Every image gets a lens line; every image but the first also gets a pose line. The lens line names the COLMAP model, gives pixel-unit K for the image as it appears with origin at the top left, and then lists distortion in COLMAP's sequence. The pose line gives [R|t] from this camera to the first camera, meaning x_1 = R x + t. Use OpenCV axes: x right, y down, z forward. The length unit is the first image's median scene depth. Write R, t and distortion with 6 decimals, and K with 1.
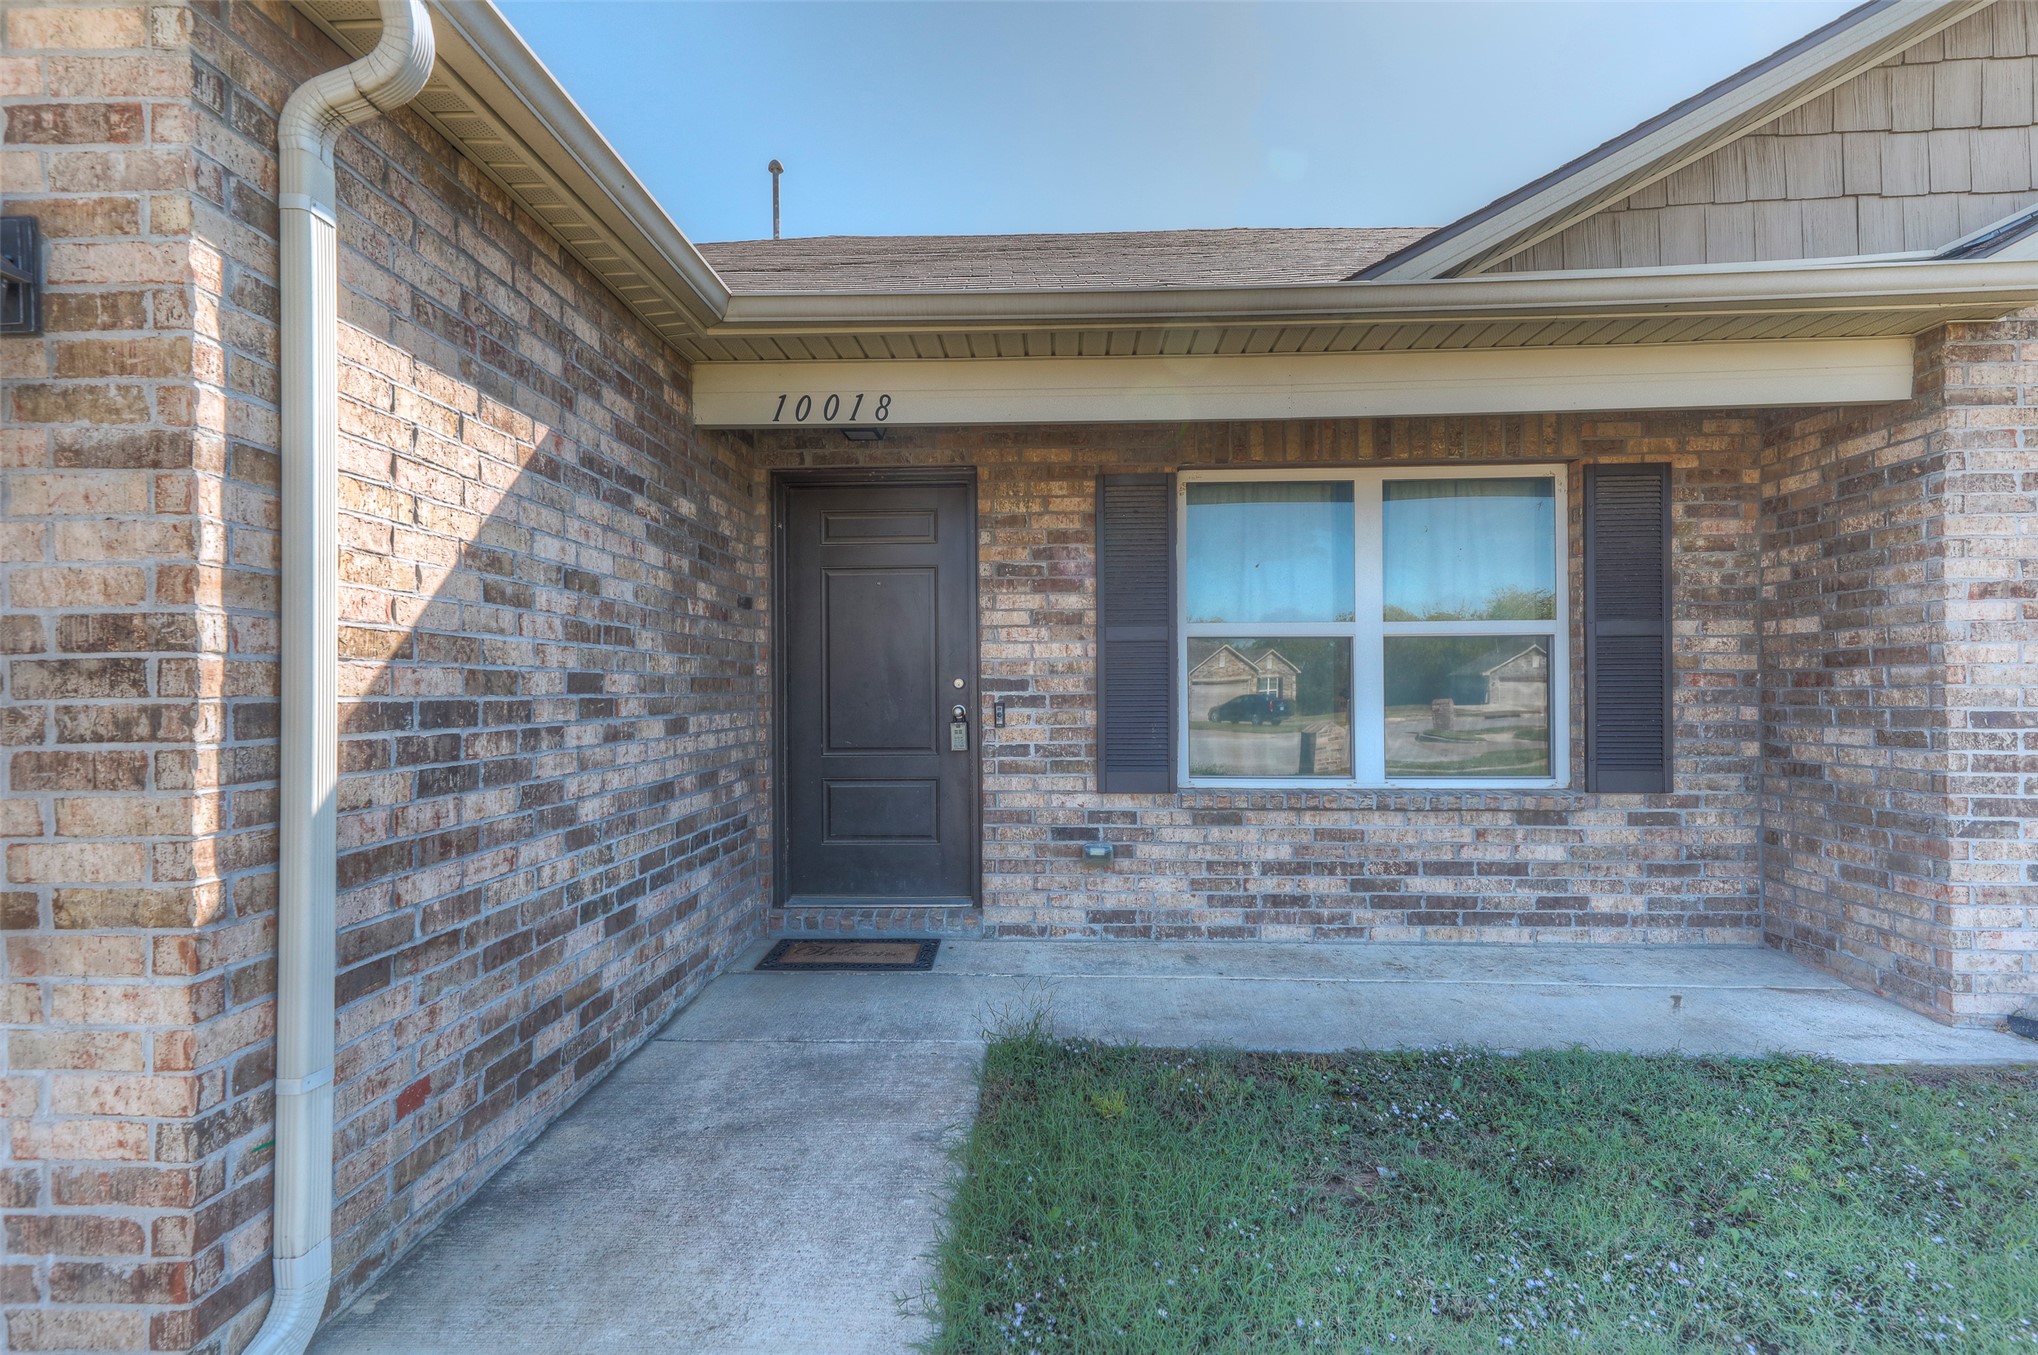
lens RADIAL K [[1049.9, 0, 1019.0], [0, 1049.9, 677.5], [0, 0, 1]] dist [-0.000381, -0.000100]
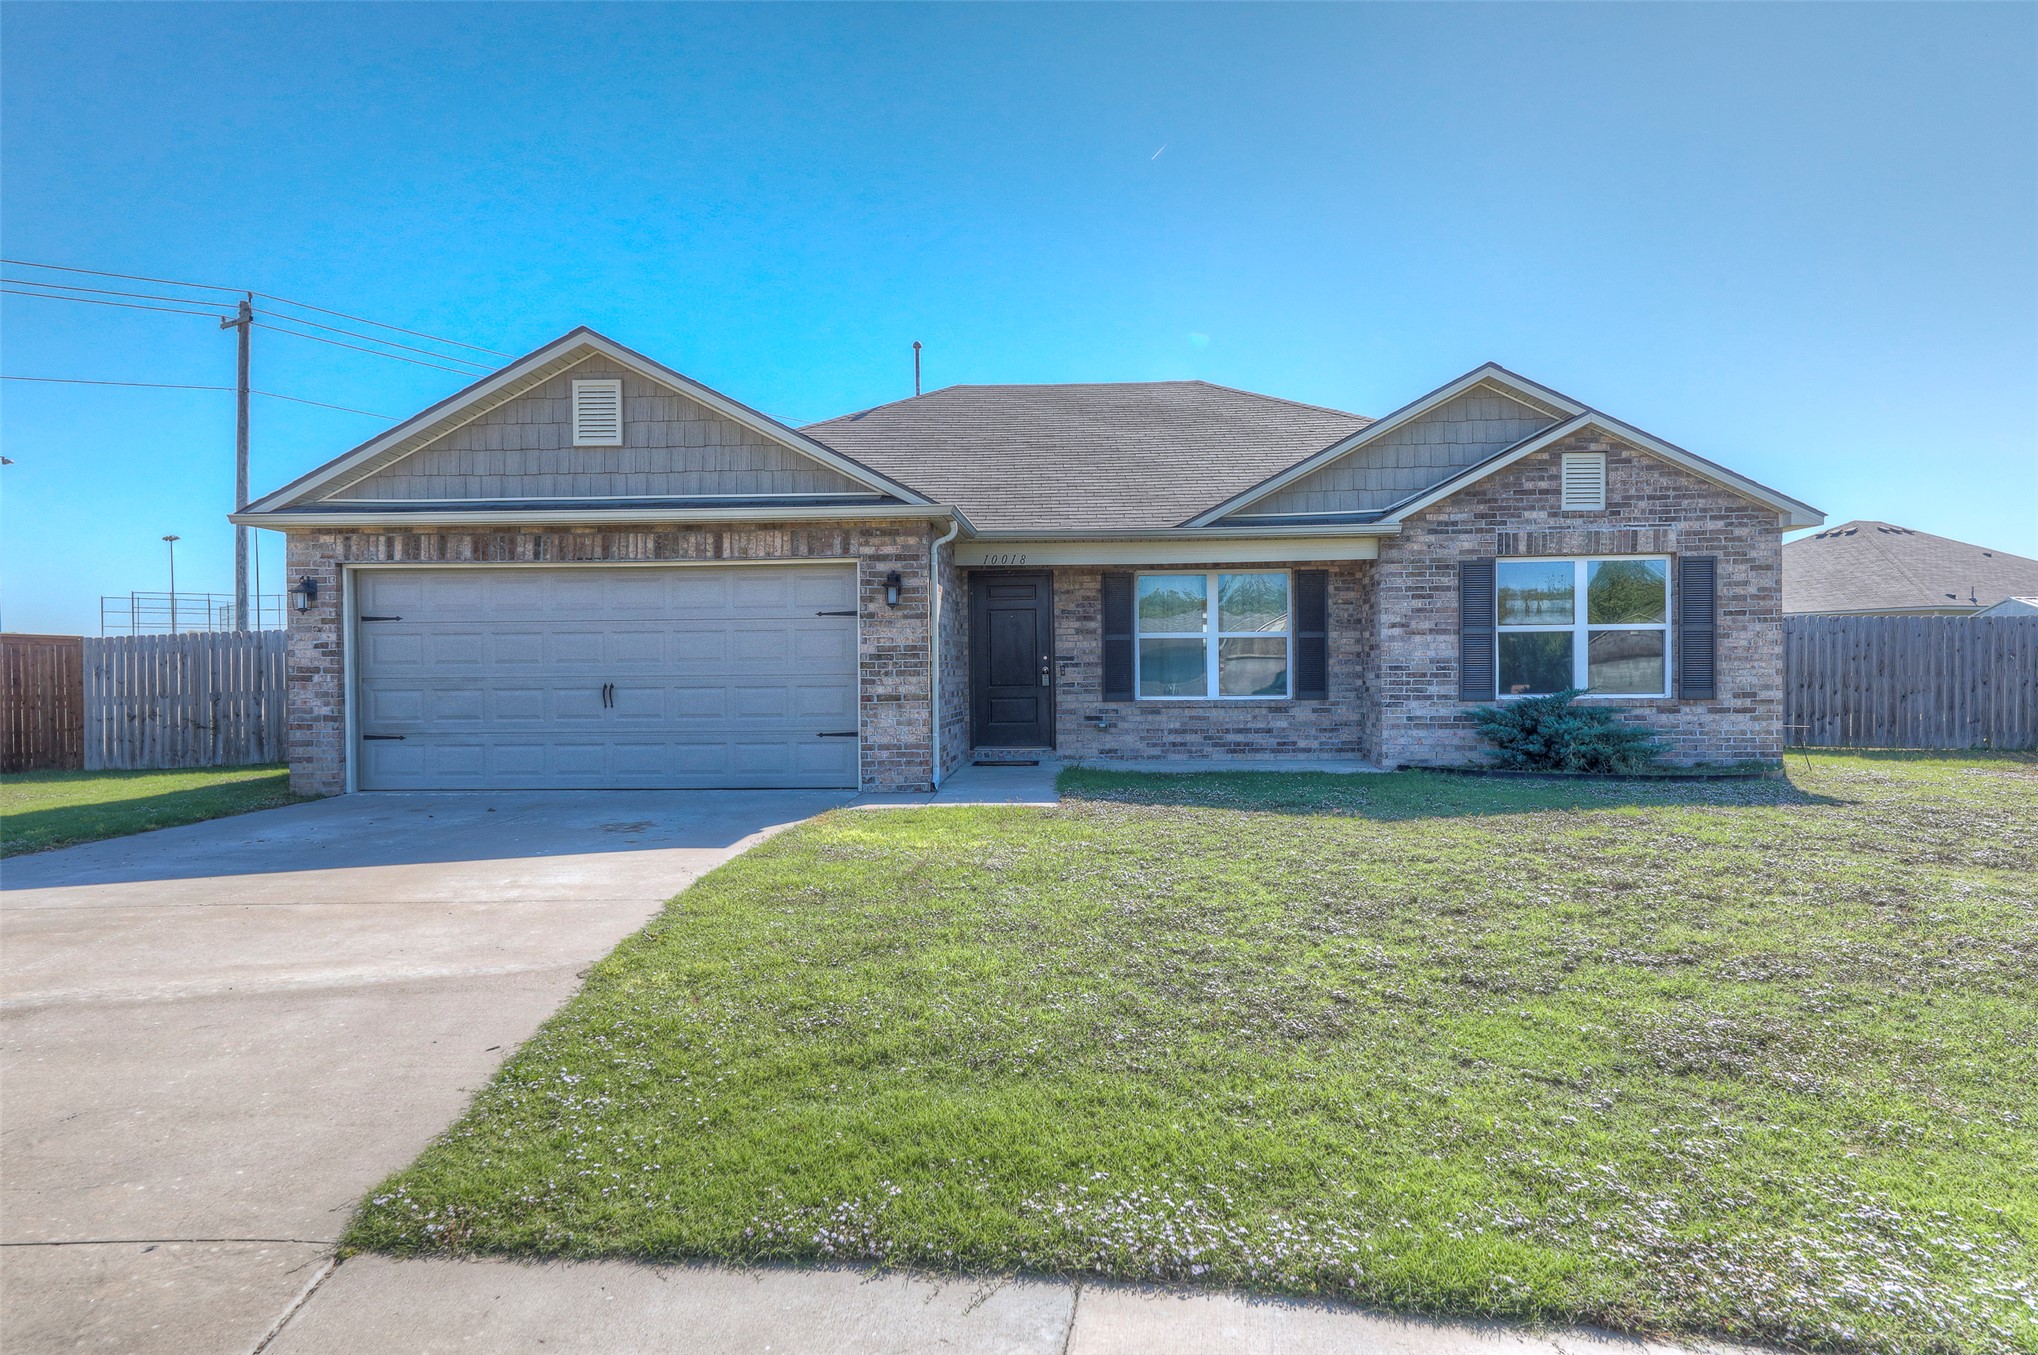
lens RADIAL K [[1287.7, 0, 1019.0], [0, 1287.7, 677.5], [0, 0, 1]] dist [0.001665, 0.000052]
pose [[0.999653, -0.003370, -0.026113, -0.043679], [0.003825, 0.999842, 0.017382, -0.001143], [0.026051, -0.017476, 0.999508, -2.088296]]
